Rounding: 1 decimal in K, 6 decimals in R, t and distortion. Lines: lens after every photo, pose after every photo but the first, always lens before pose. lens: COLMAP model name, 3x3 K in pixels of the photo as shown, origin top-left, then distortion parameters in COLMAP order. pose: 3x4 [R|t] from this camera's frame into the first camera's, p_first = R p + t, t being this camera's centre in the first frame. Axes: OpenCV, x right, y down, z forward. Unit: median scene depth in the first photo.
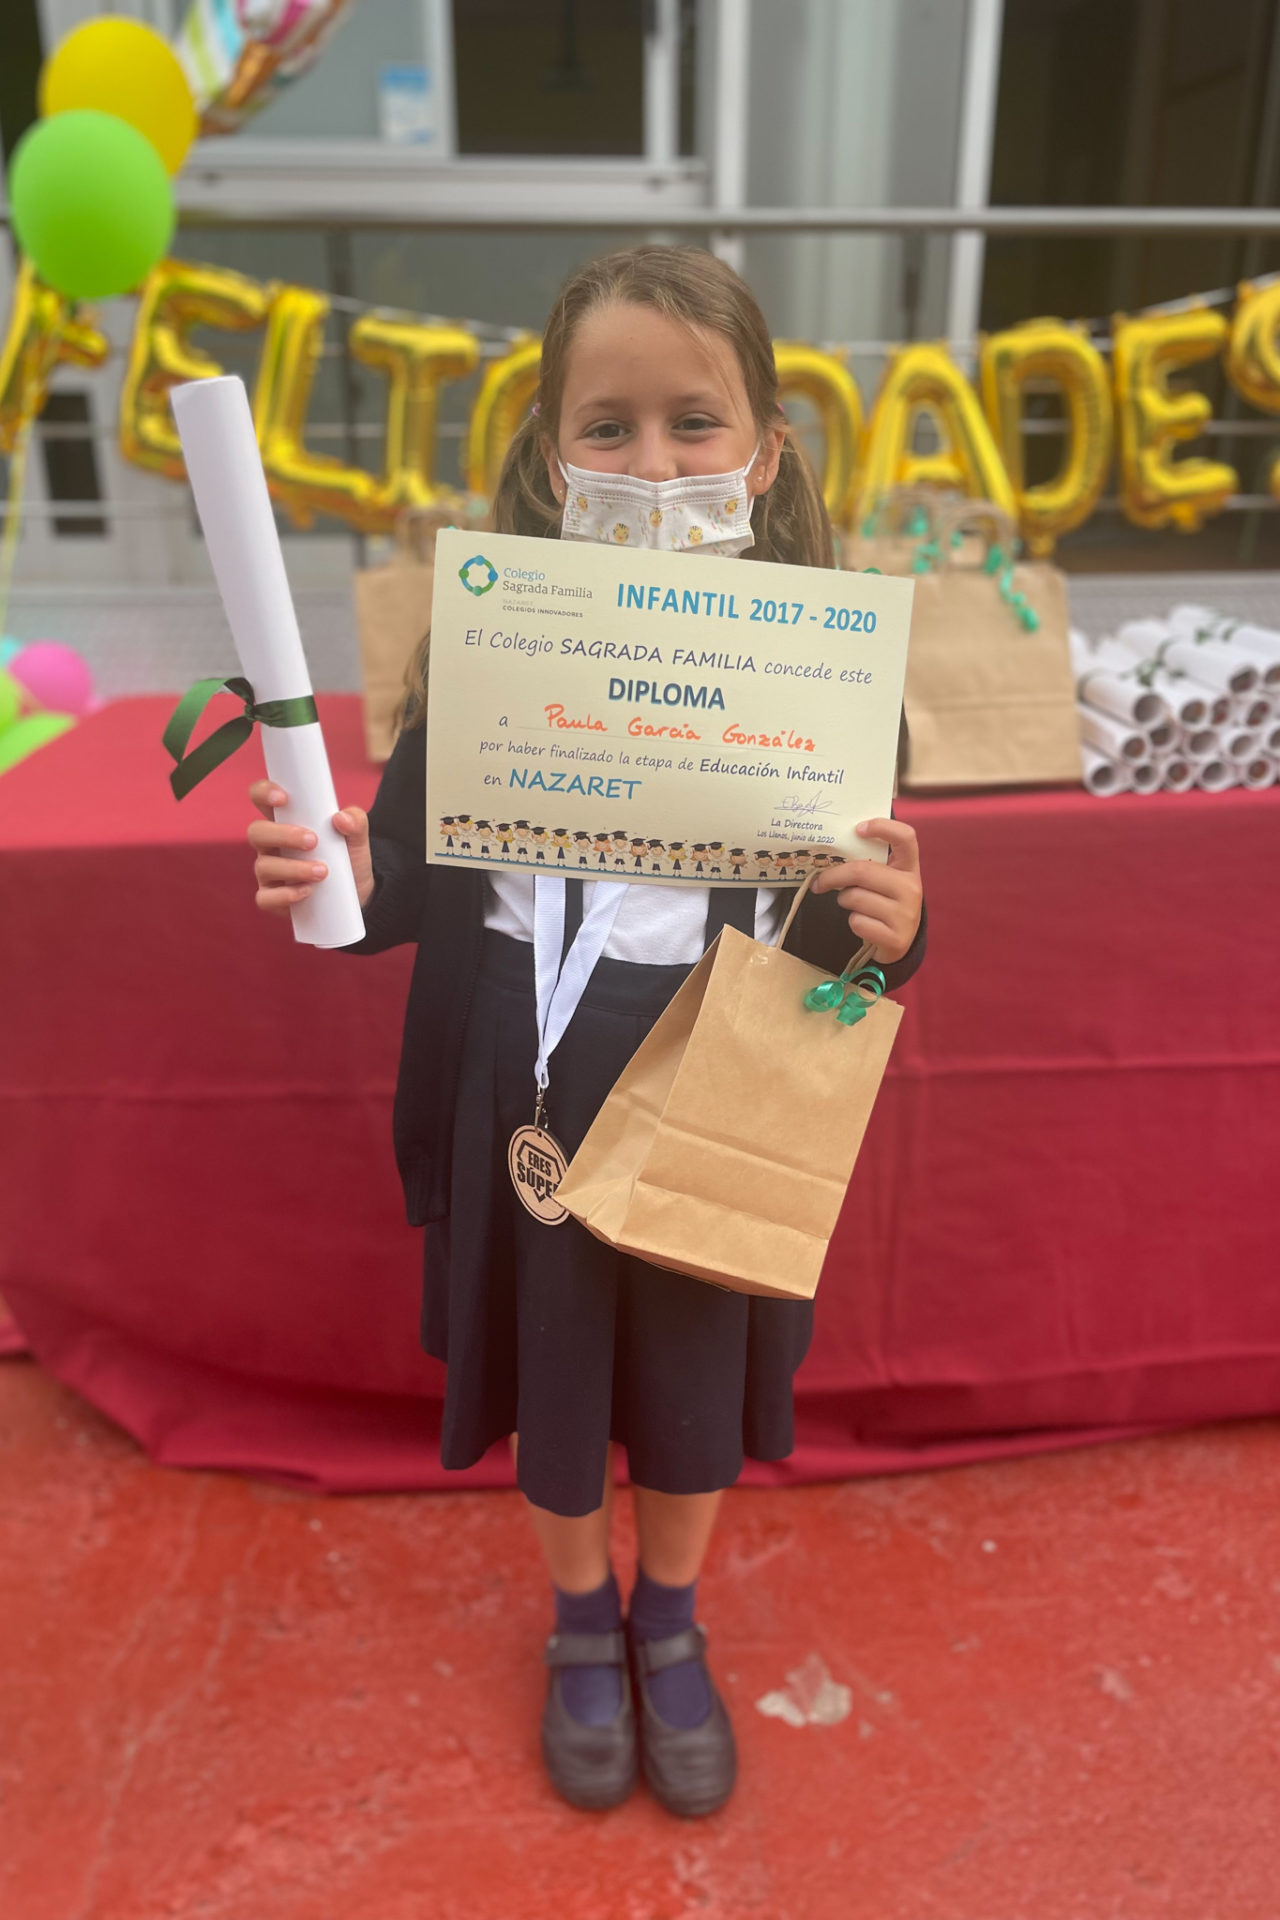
lens RADIAL K [[1444.2, 0, 647.3], [0, 1444.2, 955.7], [0, 0, 1]] dist [0.079166, -0.108402]
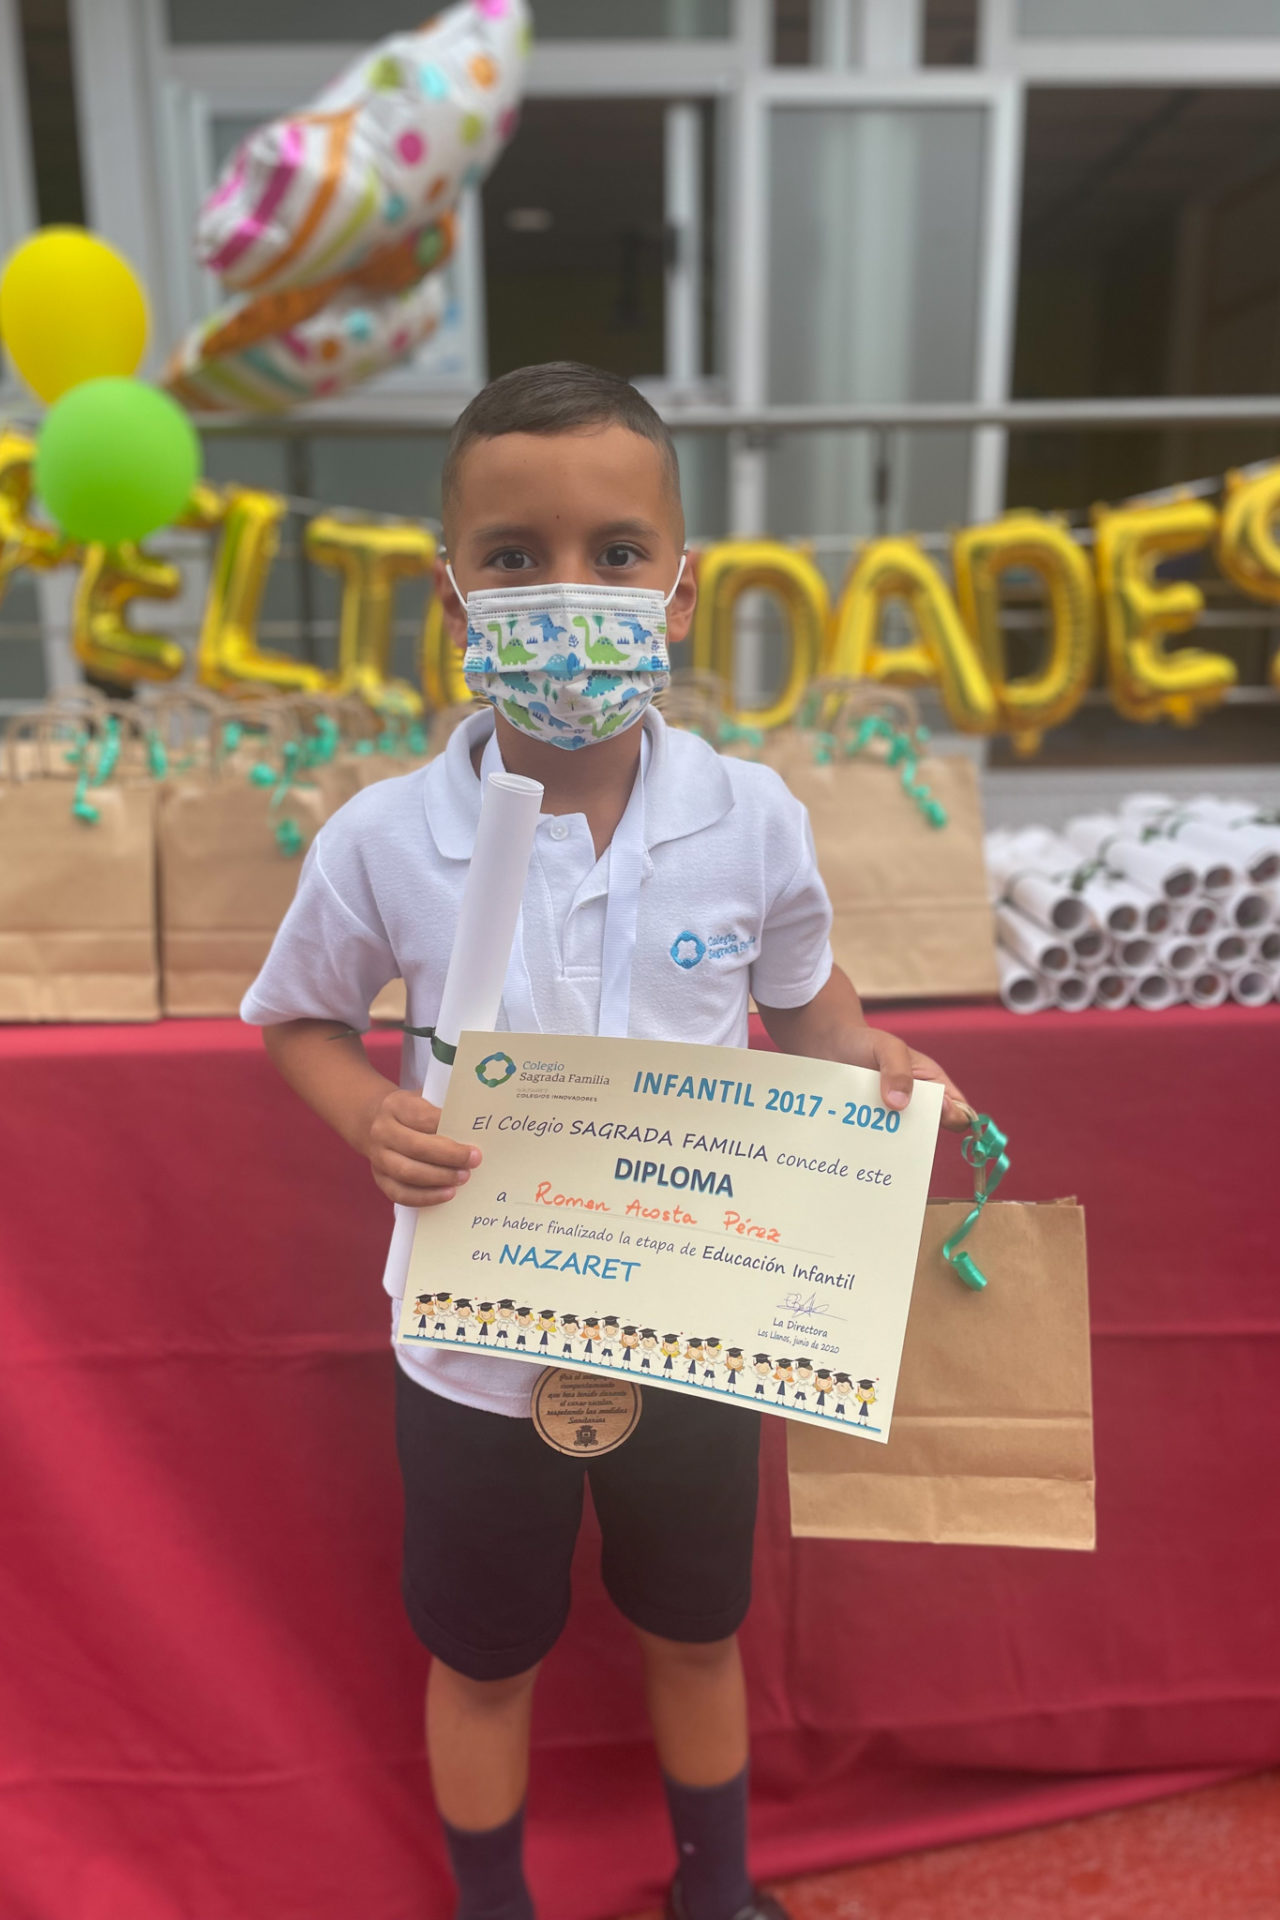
lens RADIAL K [[1444.2, 0, 643.7], [0, 1444.2, 948.4], [0, 0, 1]] dist [0.079166, -0.108402]
pose [[0.998020, 0.005086, -0.062688, 0.134997], [-0.013643, 0.990500, -0.136836, -0.025065], [0.061397, 0.137421, 0.988608, 0.119062]]
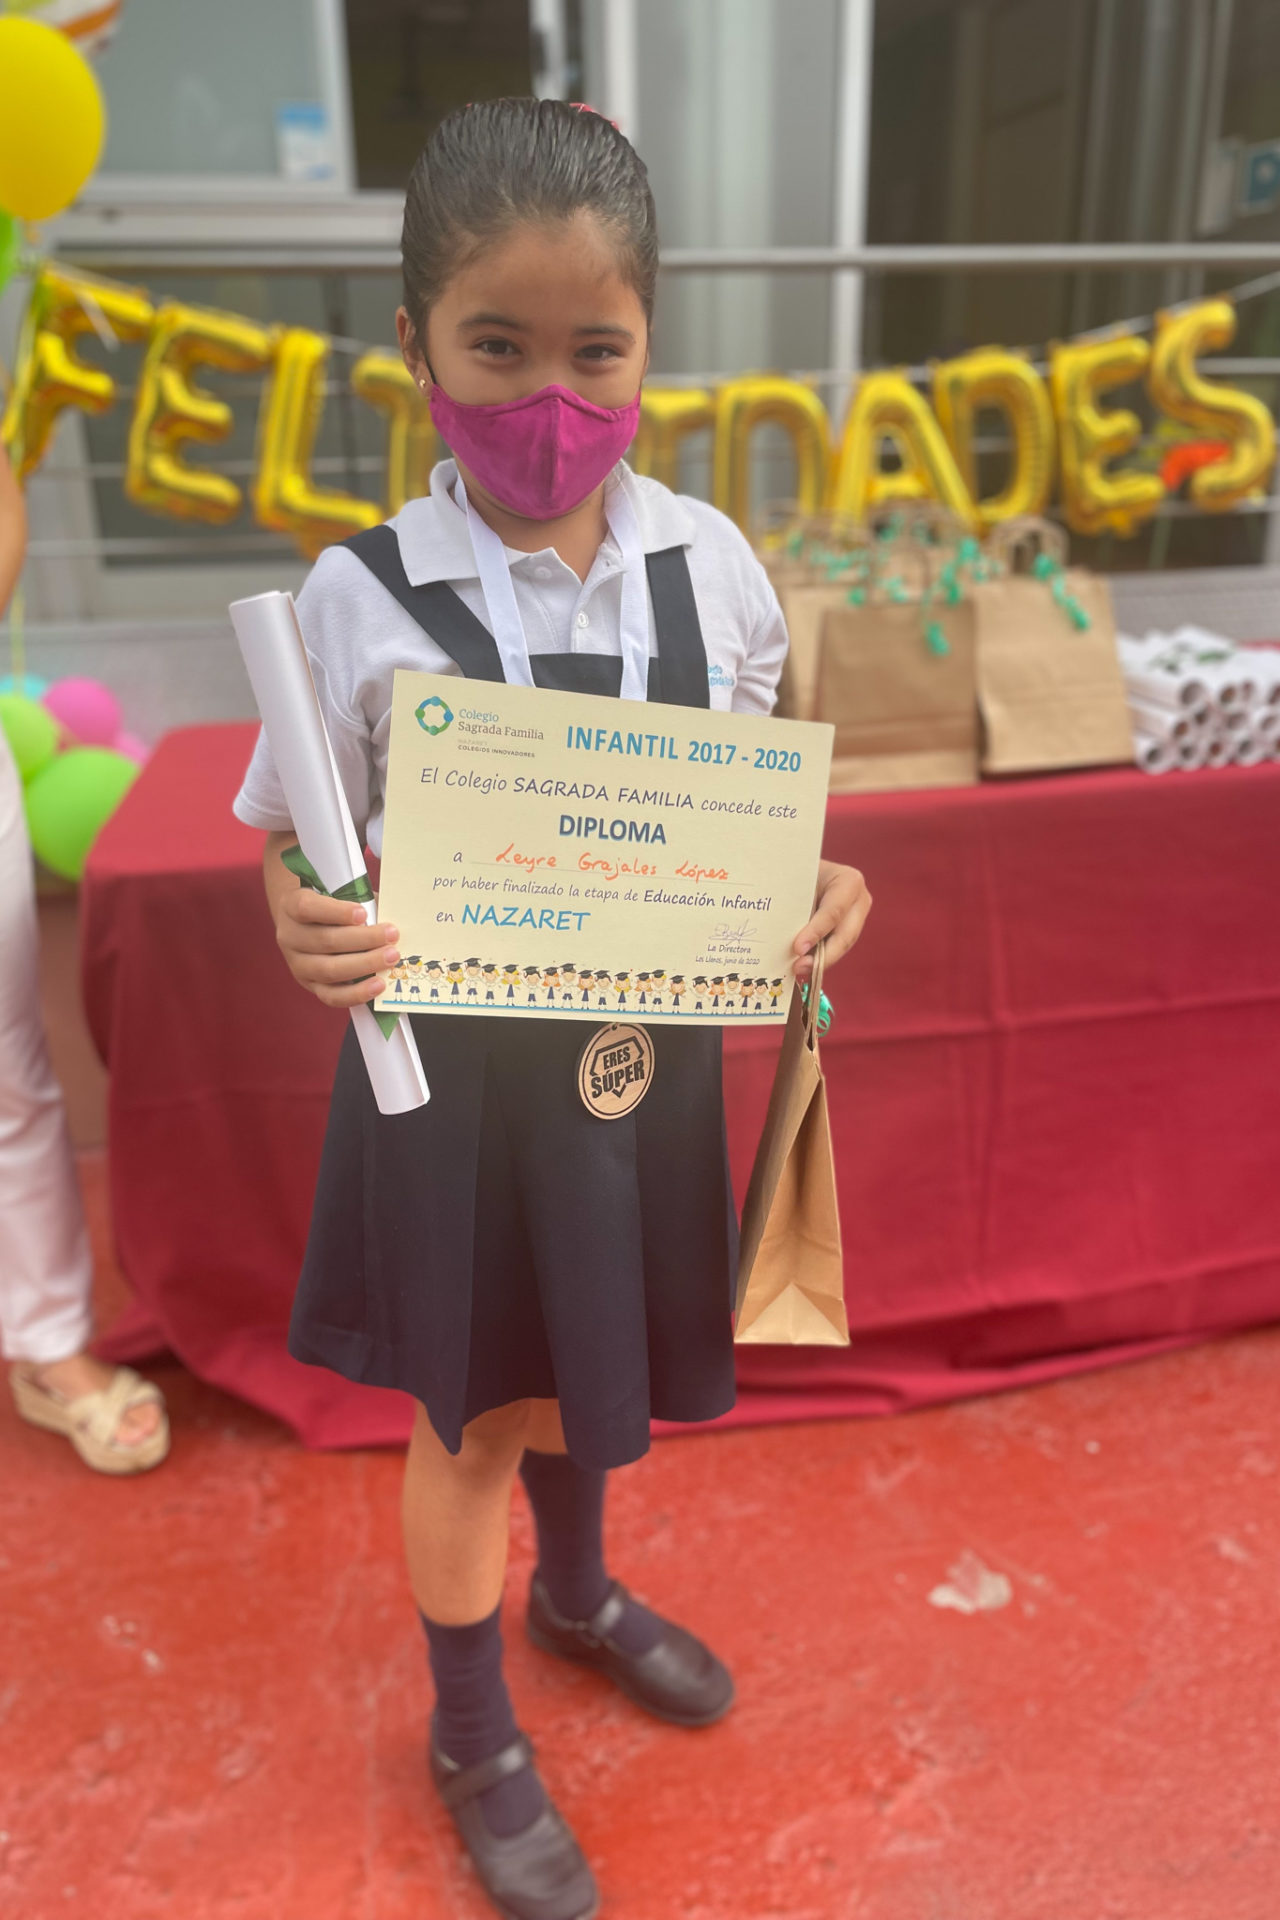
lens RADIAL K [[1444.2, 0, 638.2], [0, 1444.2, 952.2], [0, 0, 1]] dist [0.079166, -0.108402]
pose [[0.992803, -0.059674, 0.103836, -0.203326], [0.060904, 0.998106, -0.008711, 0.014566], [-0.103120, 0.014972, 0.994556, -0.081376]]
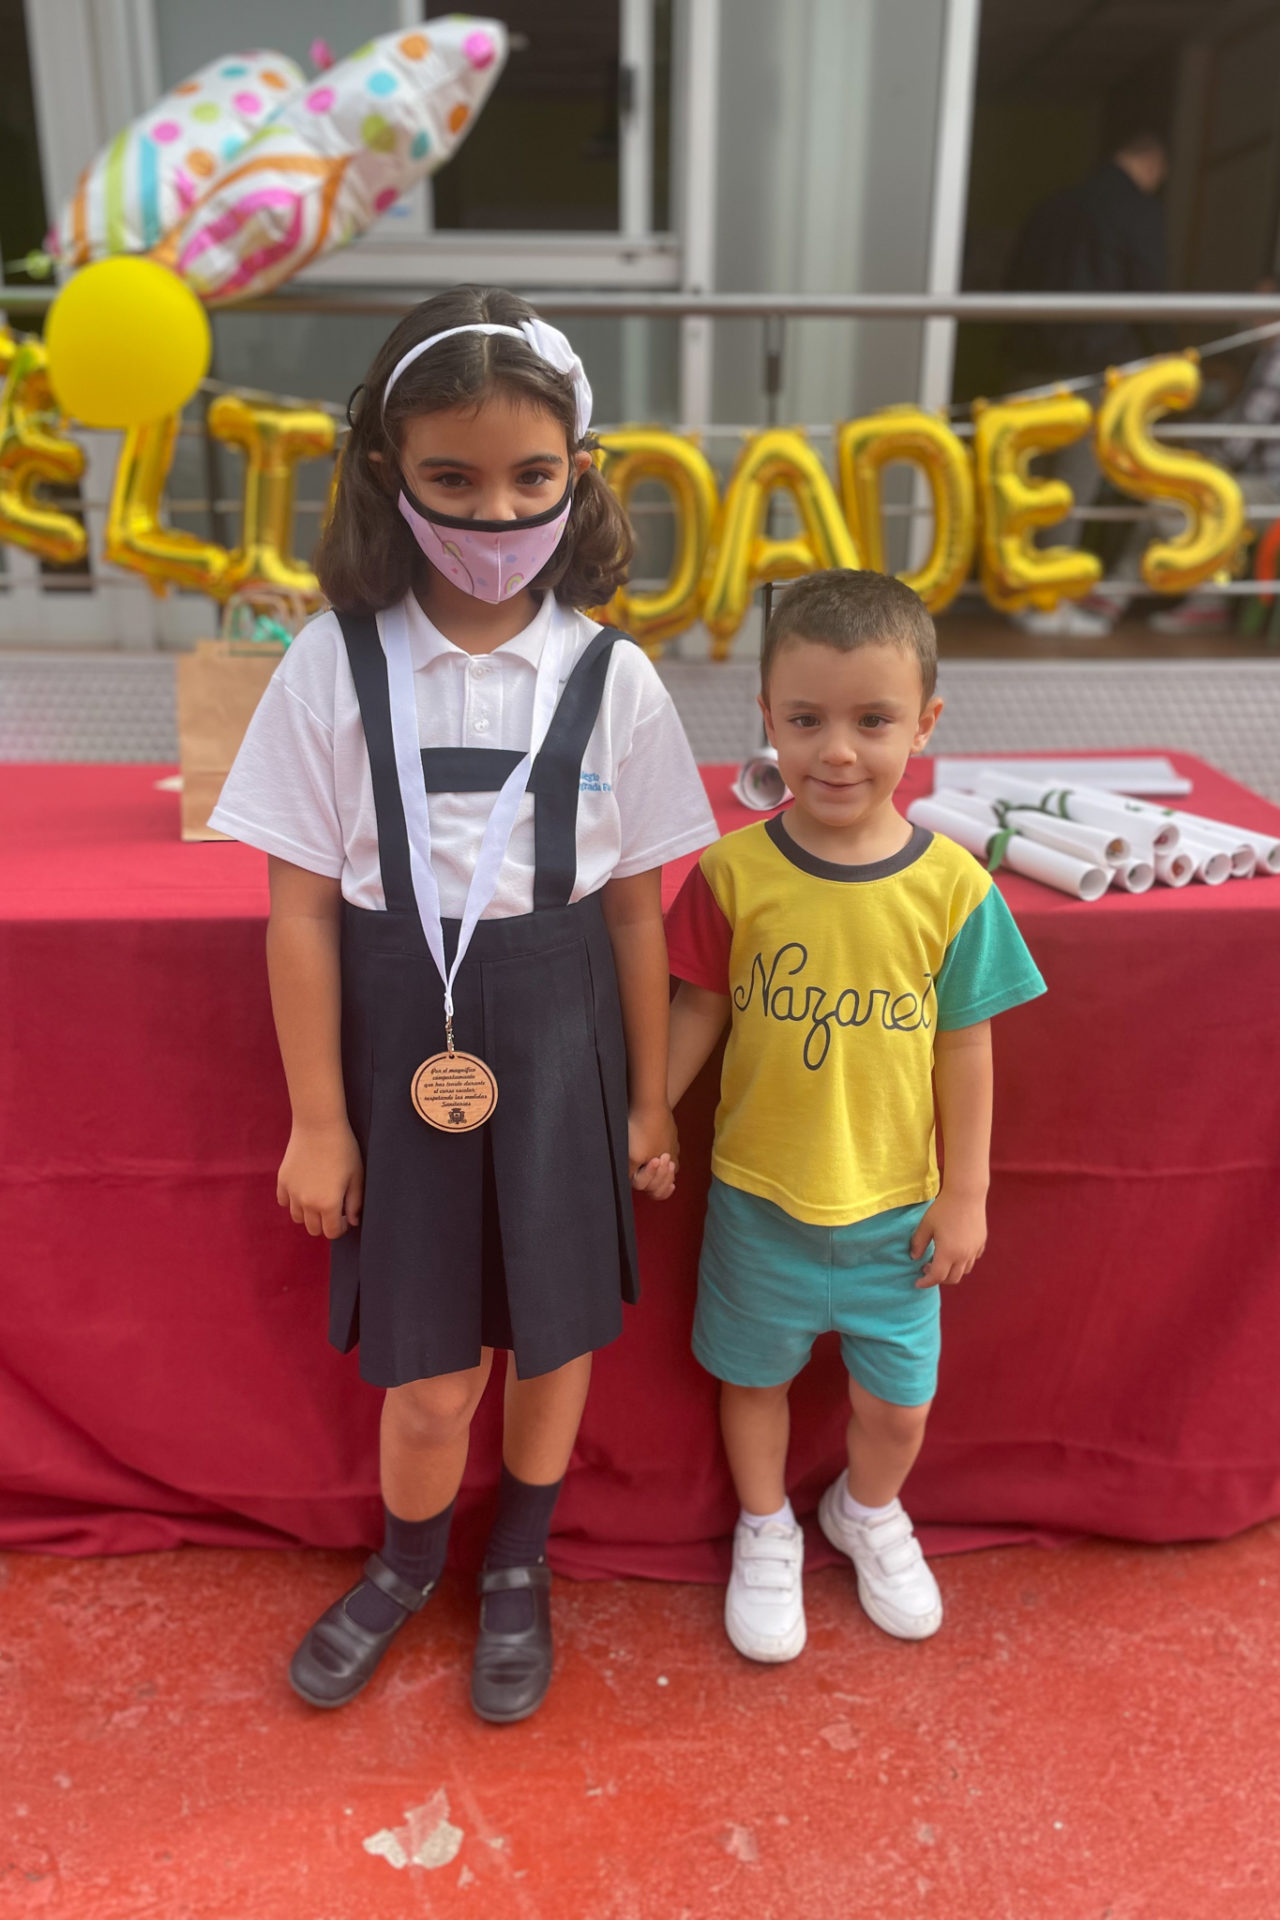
lens RADIAL K [[1444.2, 0, 649.4], [0, 1444.2, 947.5], [0, 0, 1]] dist [0.079166, -0.108402]
pose [[0.997808, 0.029443, -0.059260, 0.265659], [-0.031587, 0.998867, -0.035587, -0.041488], [0.058145, 0.037381, 0.997608, 0.025431]]
